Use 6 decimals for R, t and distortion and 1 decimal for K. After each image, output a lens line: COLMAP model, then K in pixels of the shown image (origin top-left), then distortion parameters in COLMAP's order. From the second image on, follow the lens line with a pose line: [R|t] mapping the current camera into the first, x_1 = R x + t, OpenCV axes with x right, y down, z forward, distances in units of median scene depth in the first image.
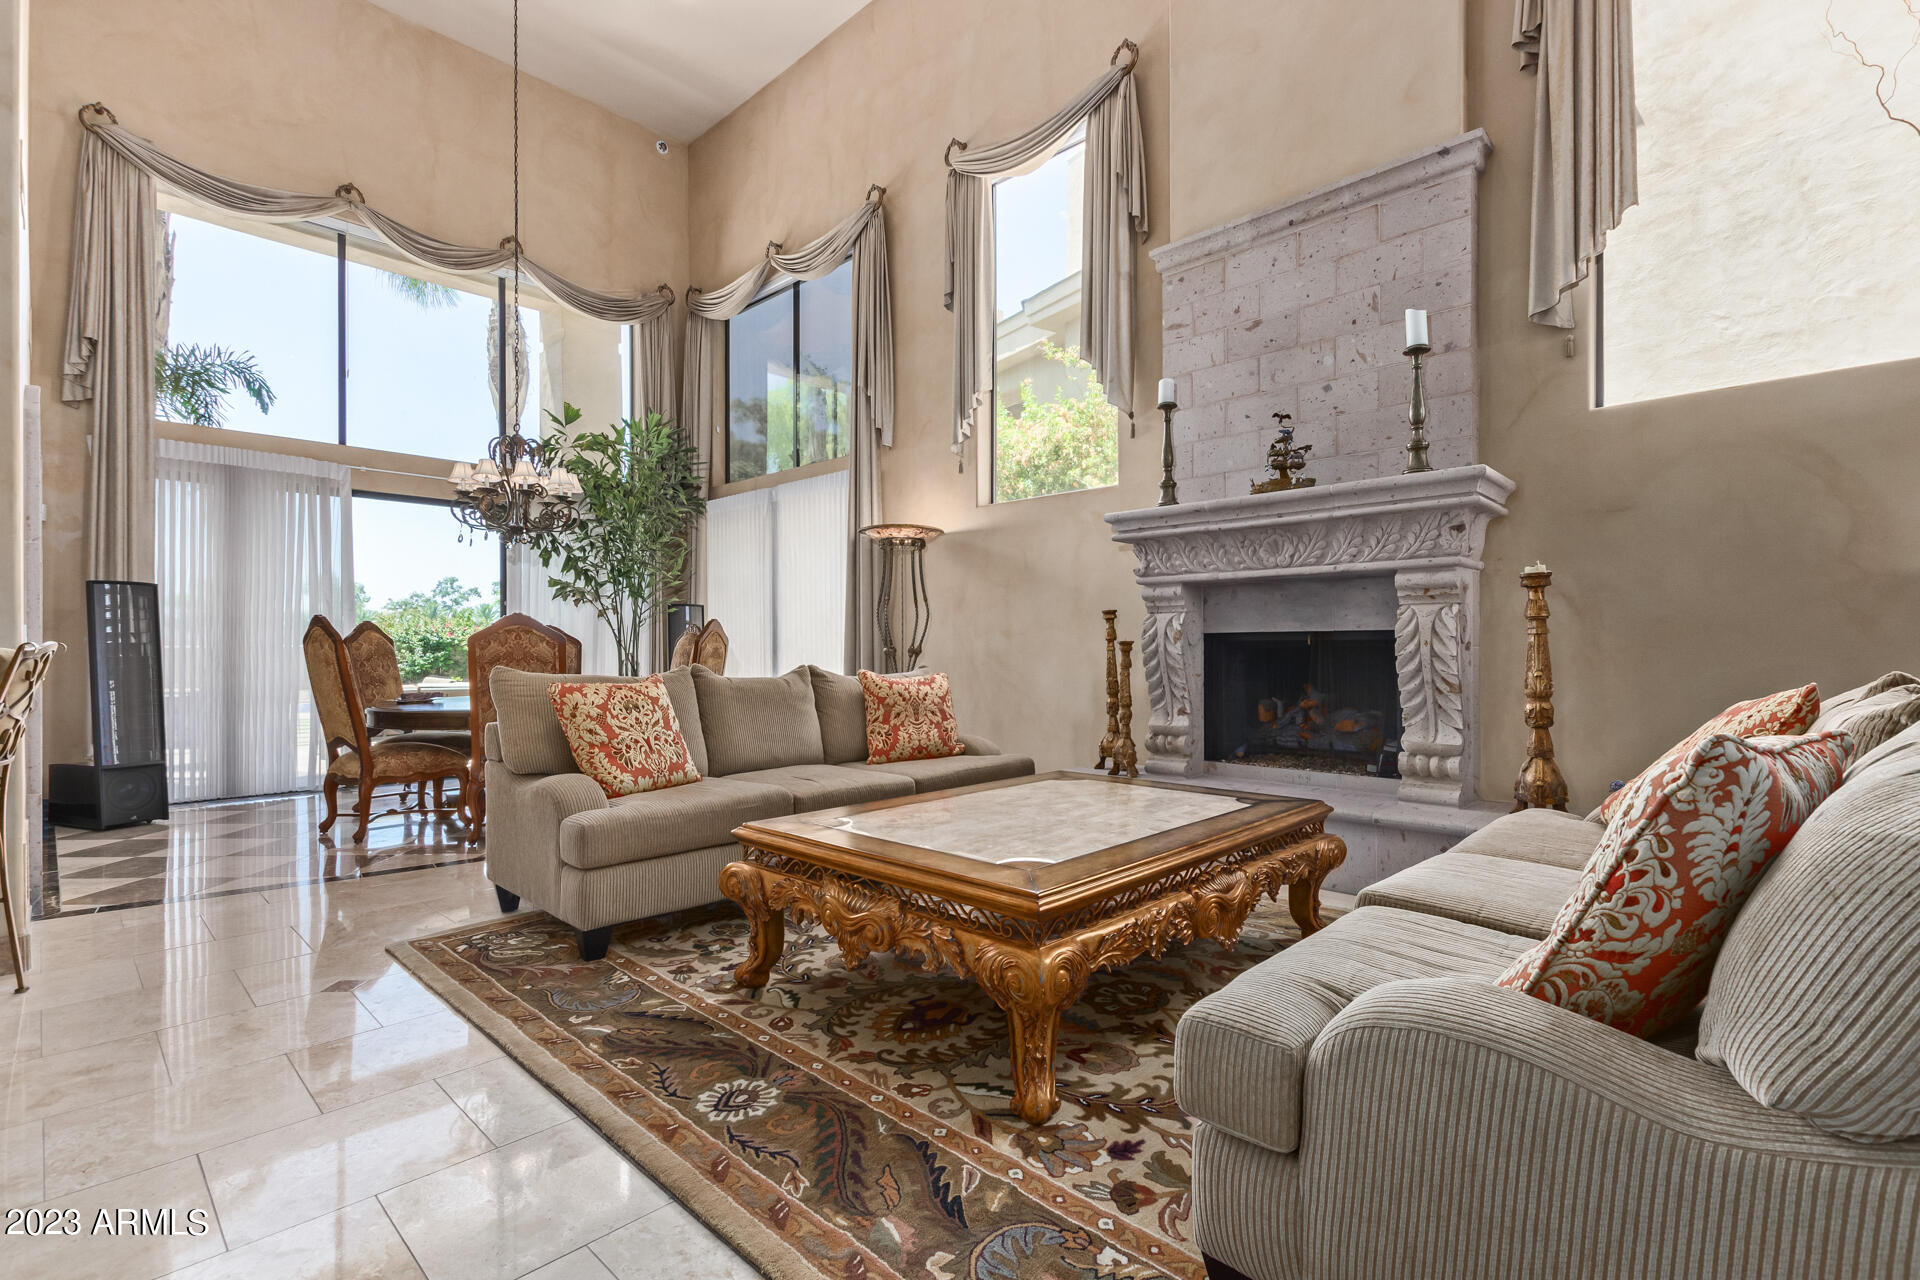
lens RADIAL K [[879.0, 0, 965.4], [0, 879.0, 630.9], [0, 0, 1]] dist [-0.001708, -0.000869]
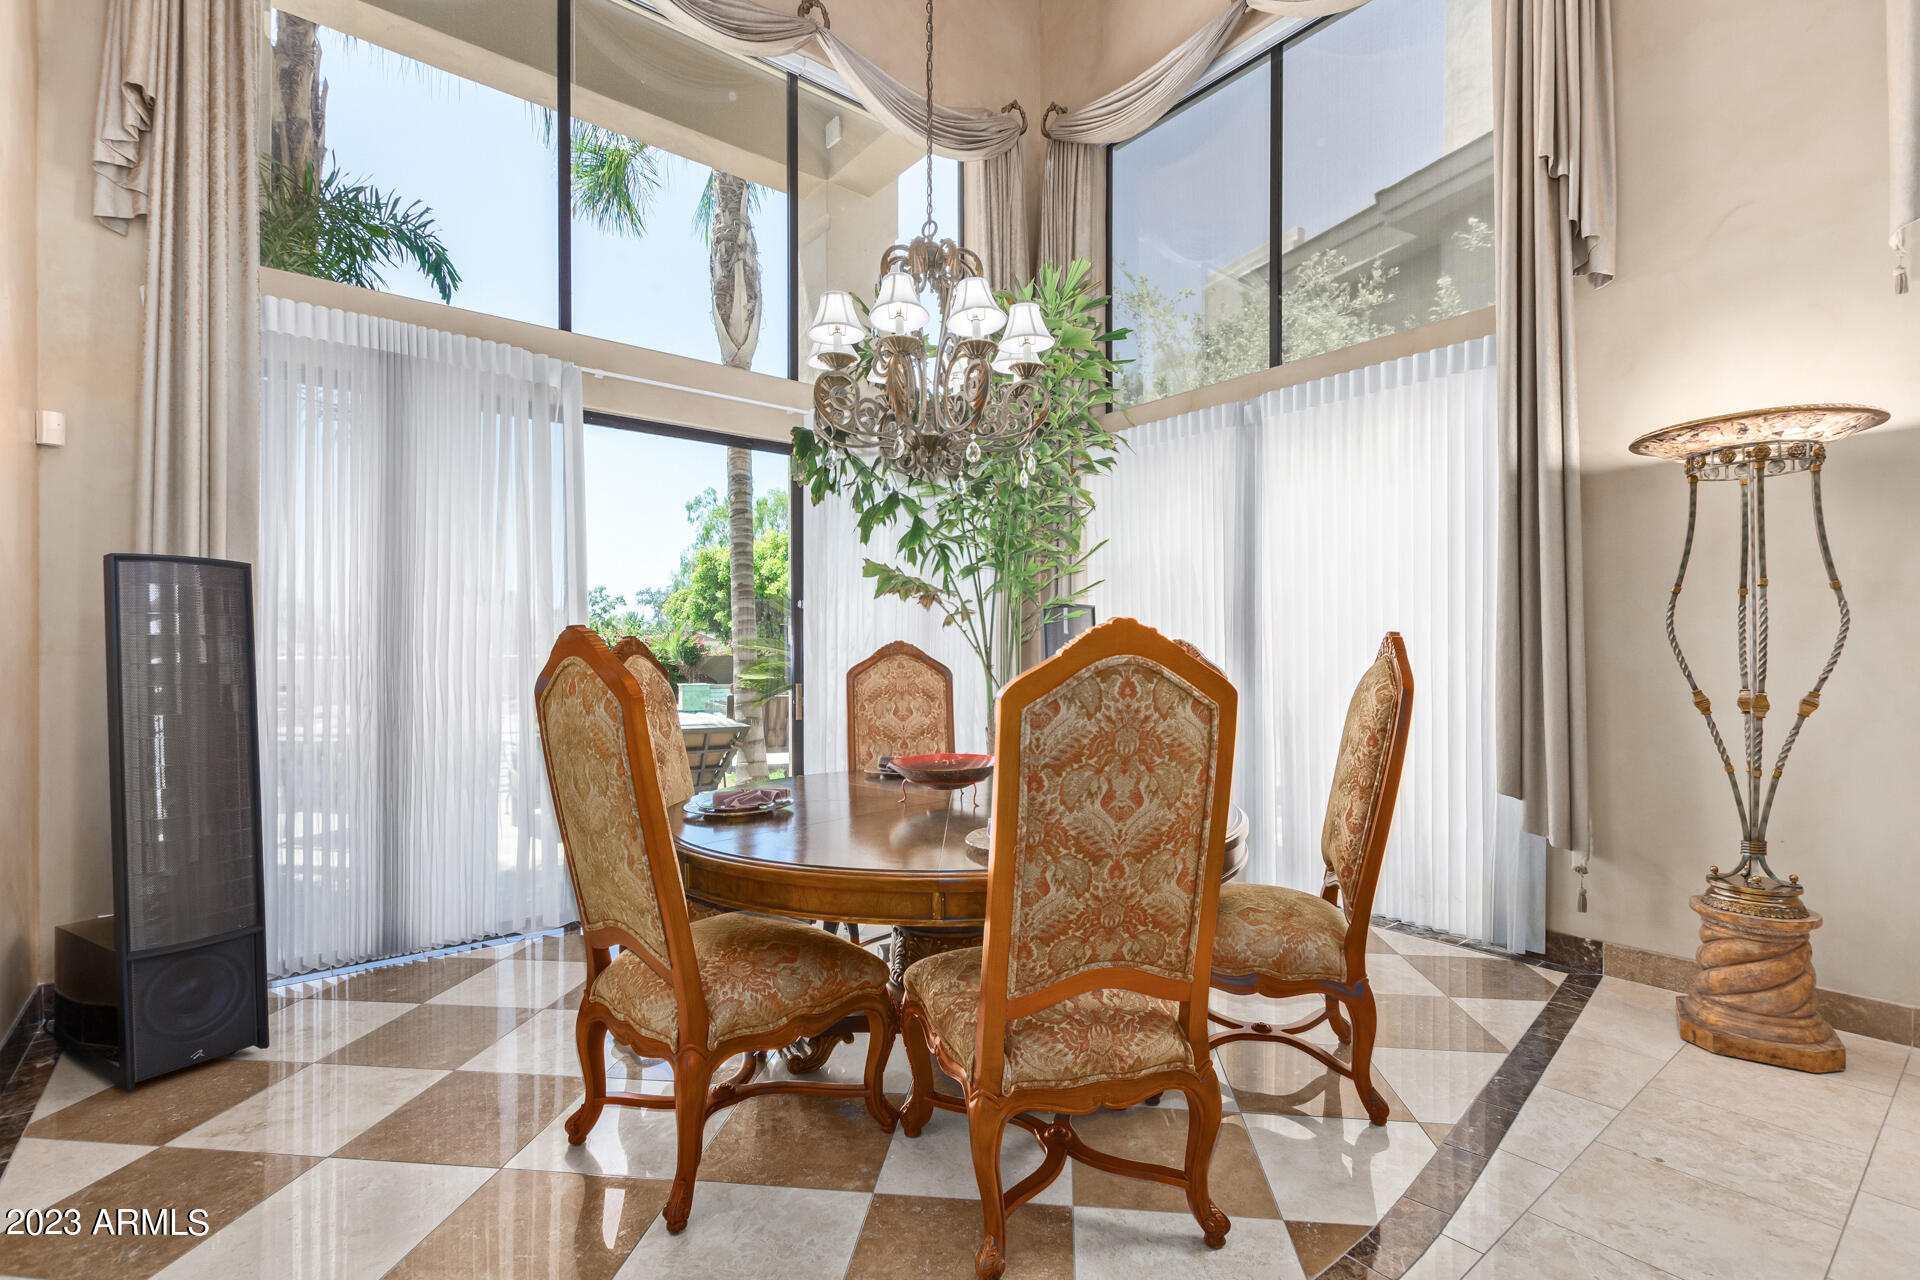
lens RADIAL K [[879.0, 0, 956.0], [0, 879.0, 643.4], [0, 0, 1]] dist [-0.001708, -0.000869]
pose [[0.989659, 0.000030, -0.143439, -0.428317], [0.001078, 0.999970, 0.007653, -0.011279], [0.143435, -0.007728, 0.989630, 0.530654]]
